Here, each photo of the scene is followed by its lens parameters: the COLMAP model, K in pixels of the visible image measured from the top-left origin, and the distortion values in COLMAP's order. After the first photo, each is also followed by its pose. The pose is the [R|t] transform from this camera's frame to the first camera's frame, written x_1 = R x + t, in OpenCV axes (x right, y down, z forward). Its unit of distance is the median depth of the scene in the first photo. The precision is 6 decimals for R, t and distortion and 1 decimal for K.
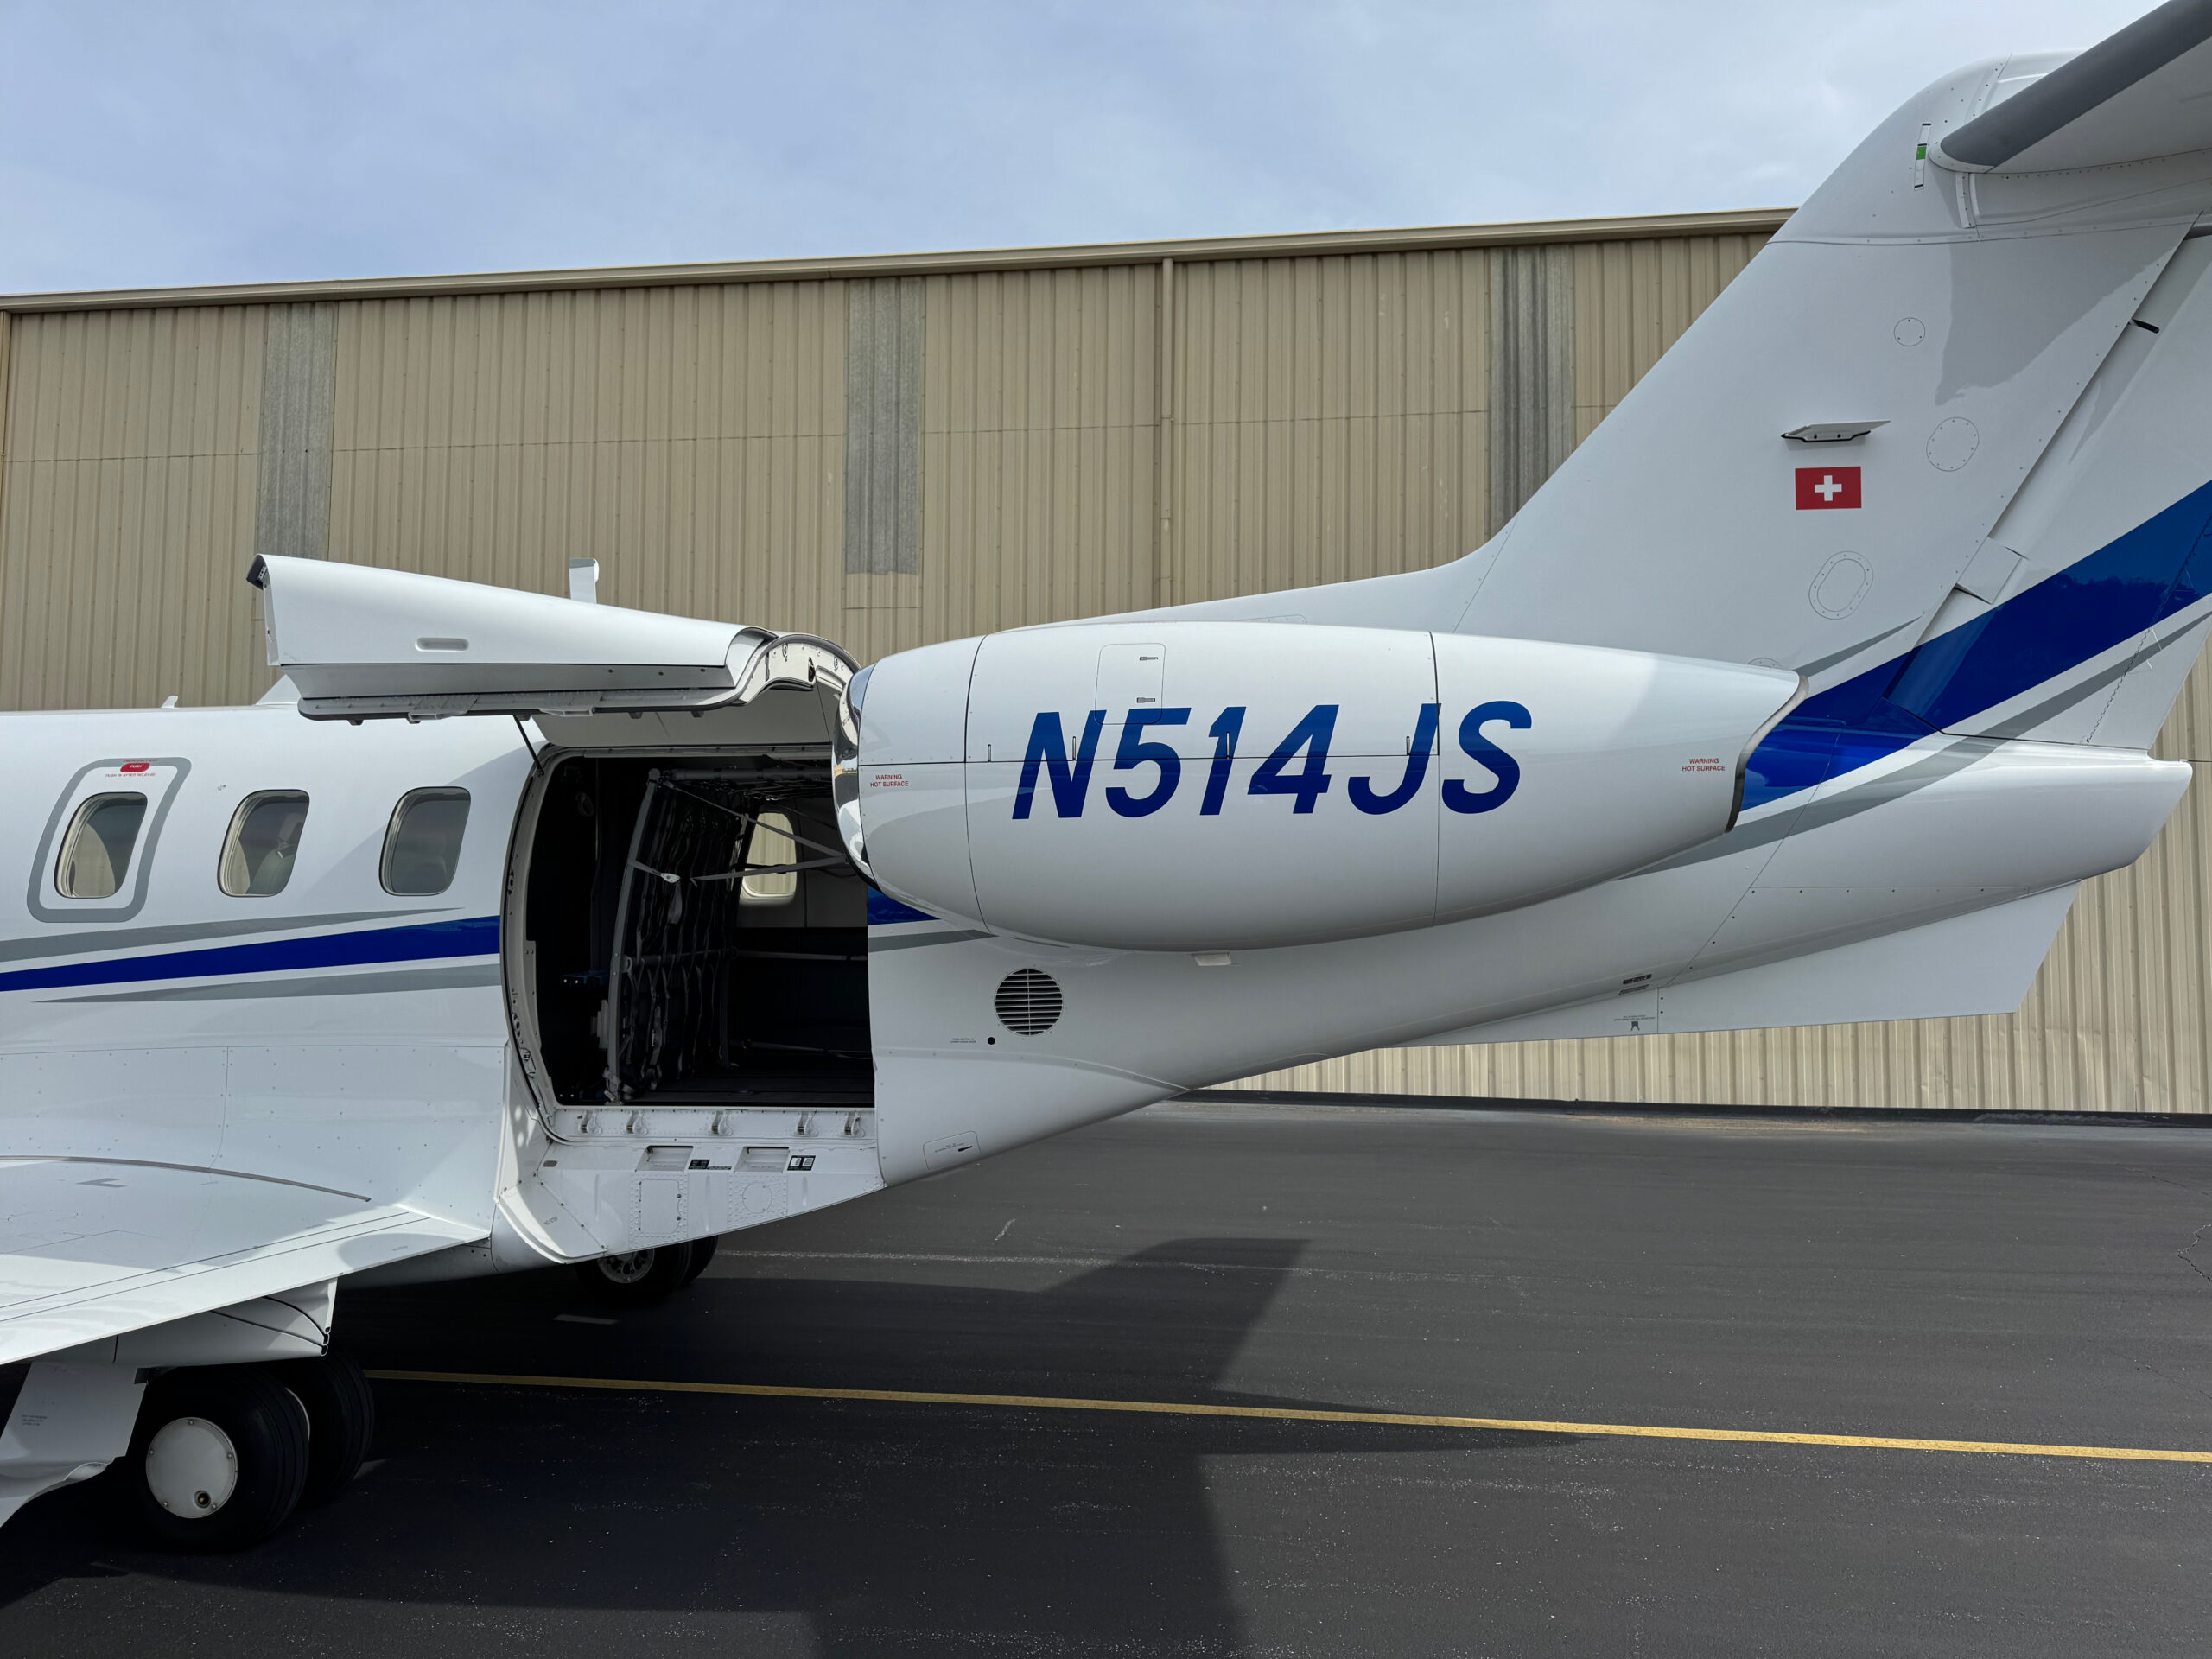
lens RADIAL K [[1563.5, 0, 1095.5], [0, 1563.5, 833.0], [0, 0, 1]] dist [0.098032, -0.150211]
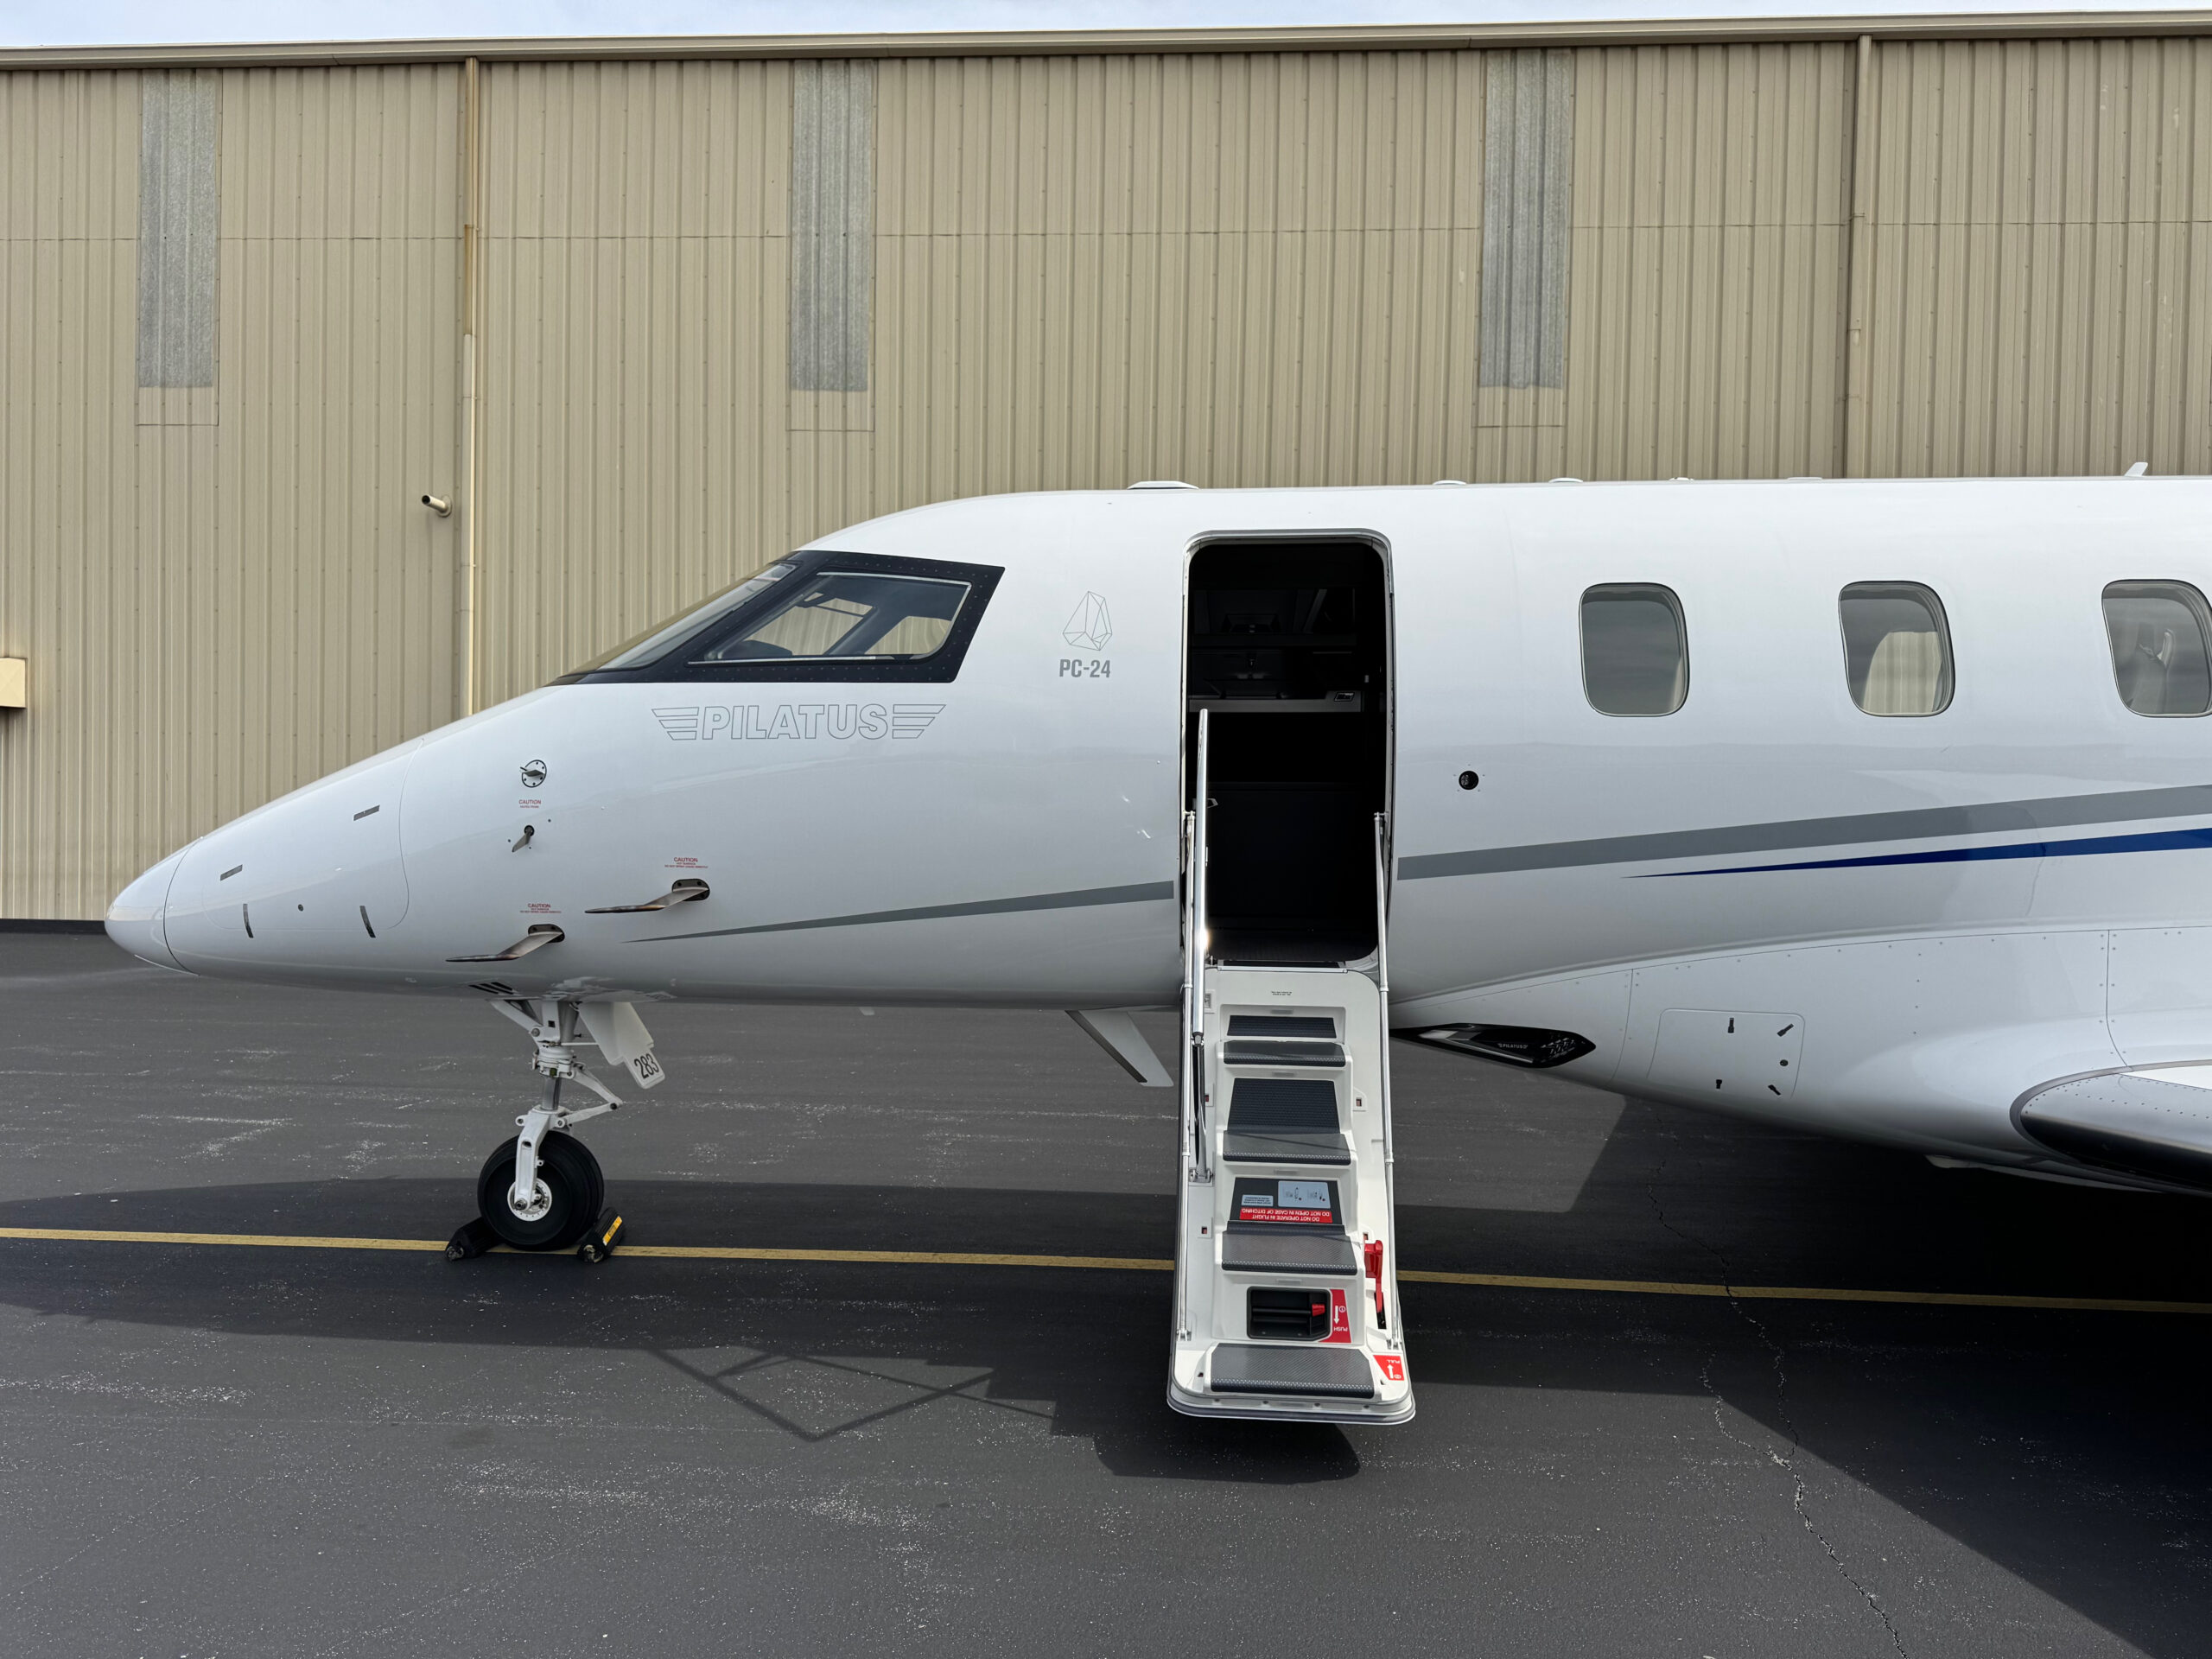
lens RADIAL K [[1561.1, 0, 1106.0], [0, 1561.1, 829.5], [0, 0, 1]] dist [0.055283, -0.064380]
pose [[0.998273, 0.009697, 0.057934, -0.473302], [-0.014787, 0.996003, 0.088088, 0.013544], [-0.056849, -0.088793, 0.994426, 0.102366]]
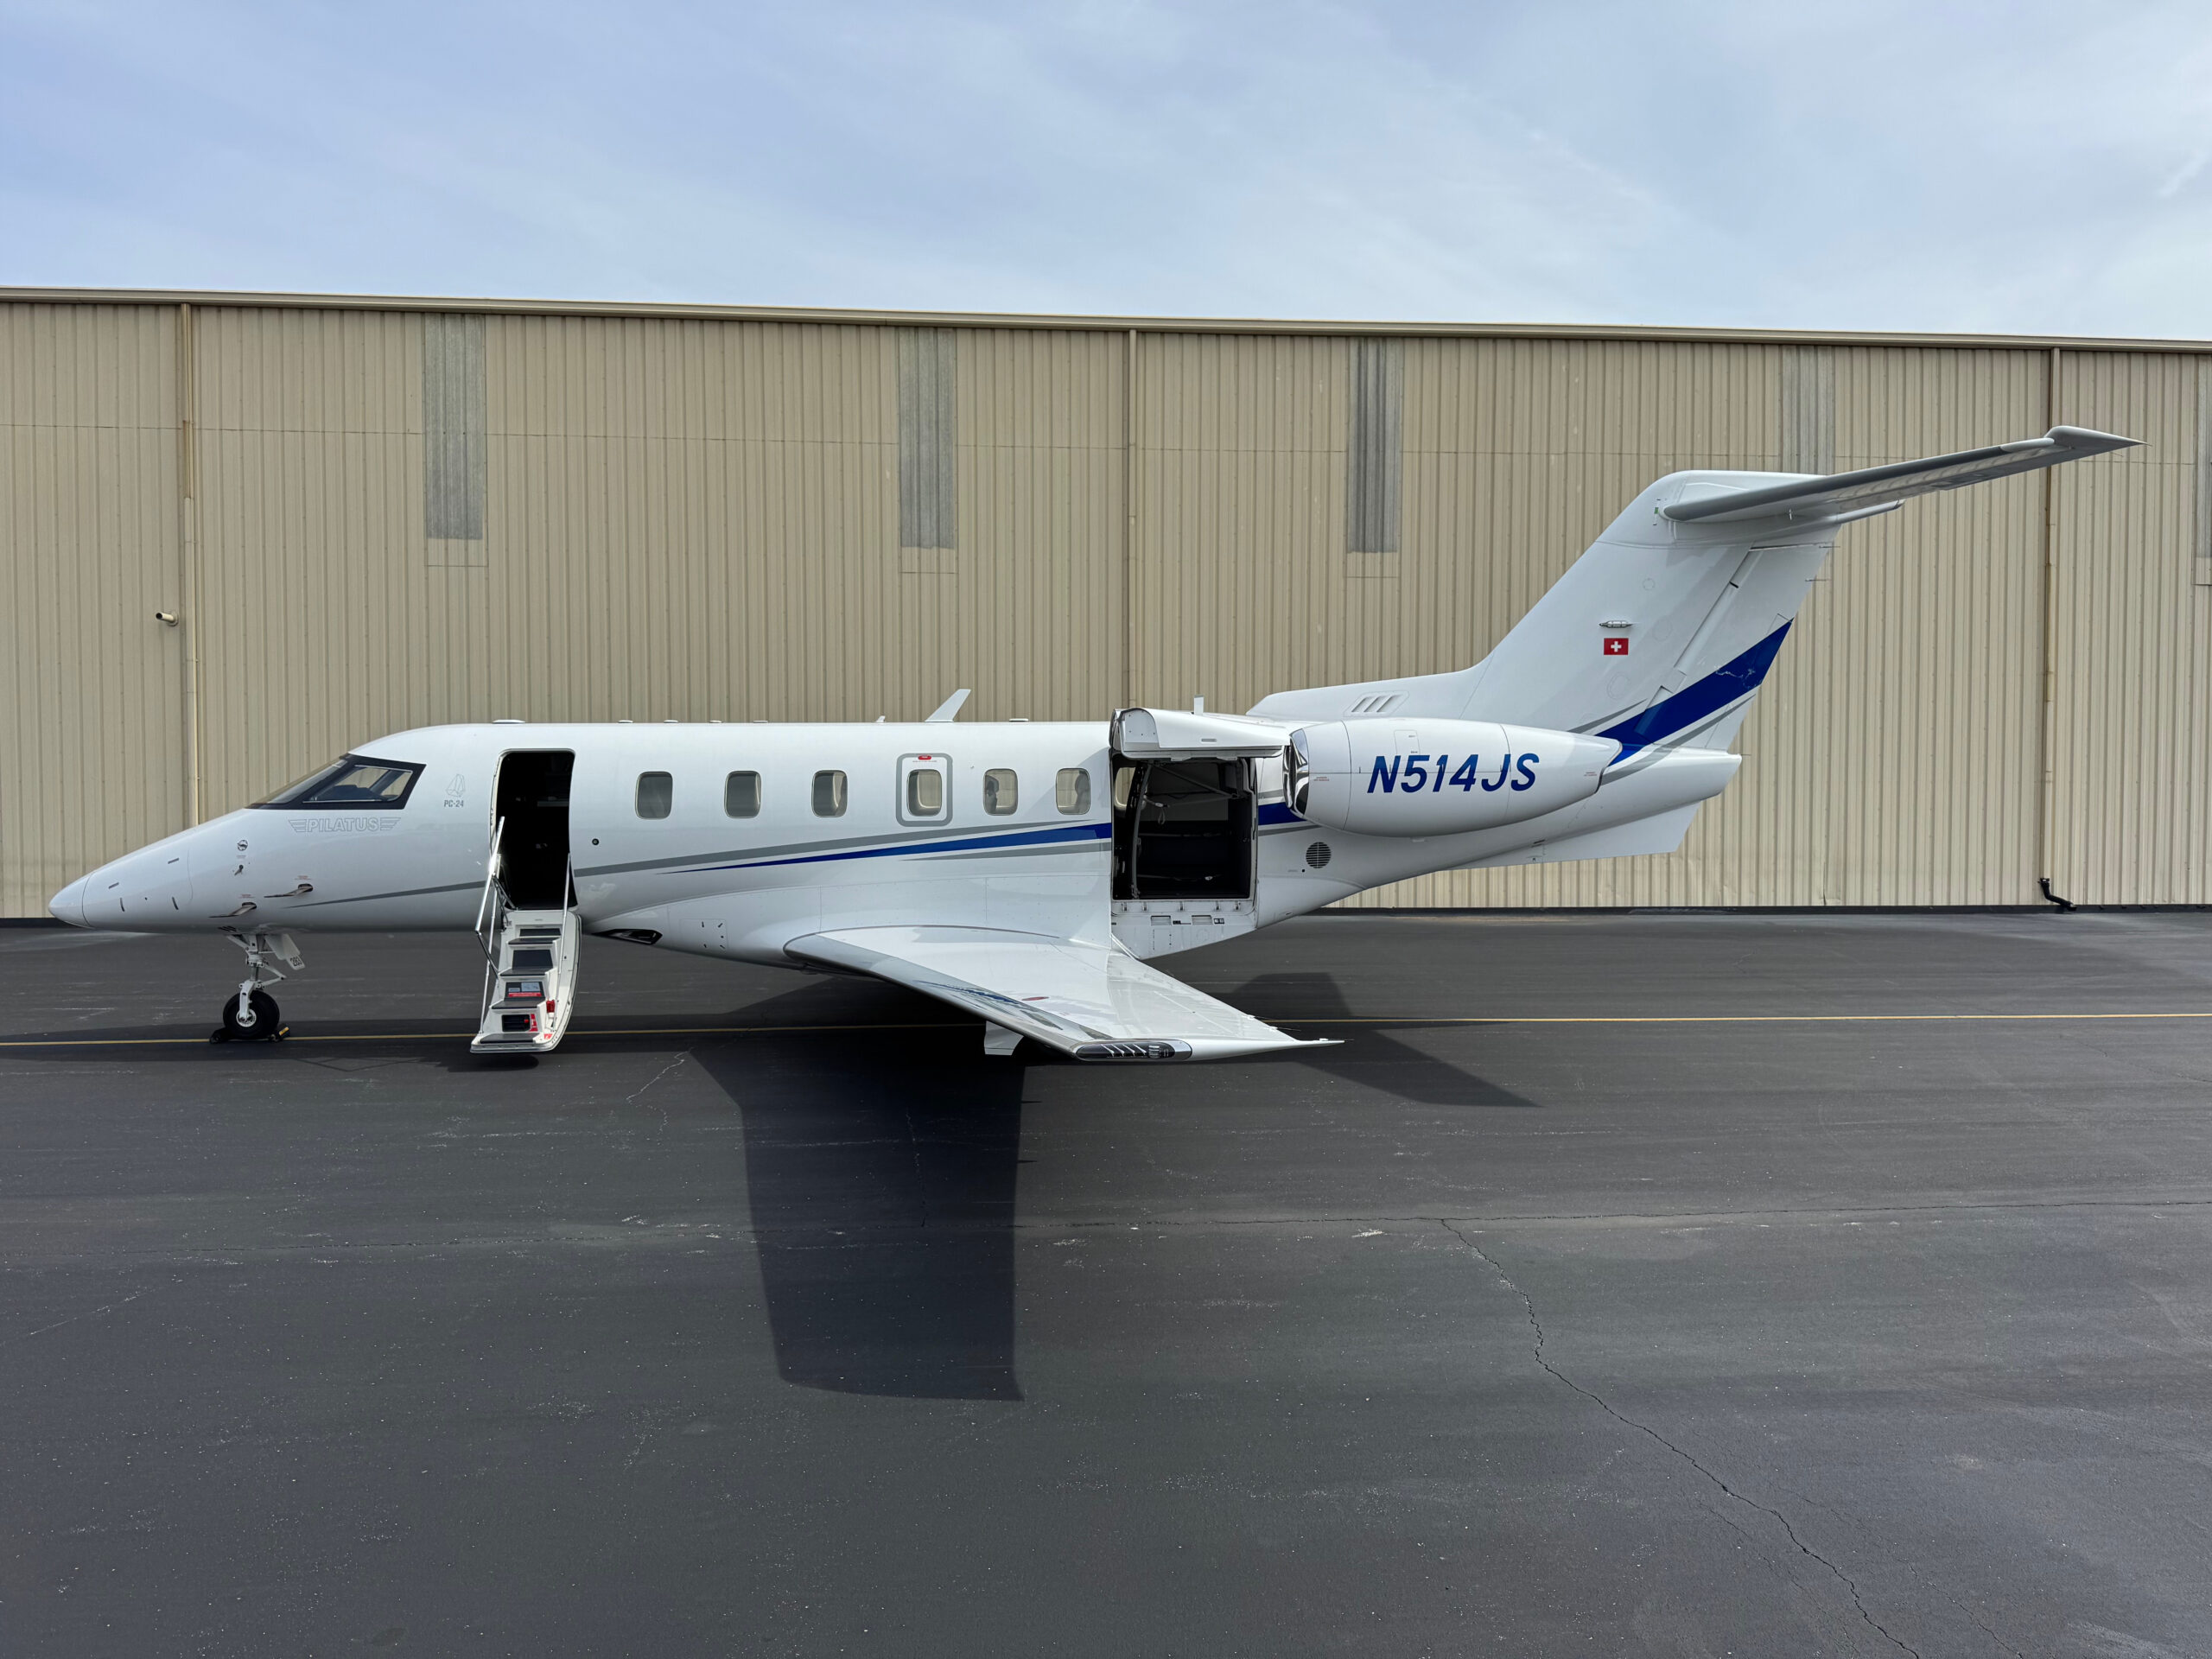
lens RADIAL K [[1563.5, 0, 1095.5], [0, 1563.5, 833.0], [0, 0, 1]] dist [0.098032, -0.150211]
pose [[0.980326, -0.012723, 0.196975, -0.299164], [-0.007112, 0.994996, 0.099664, -0.058965], [-0.197258, -0.099104, 0.975330, -0.463620]]
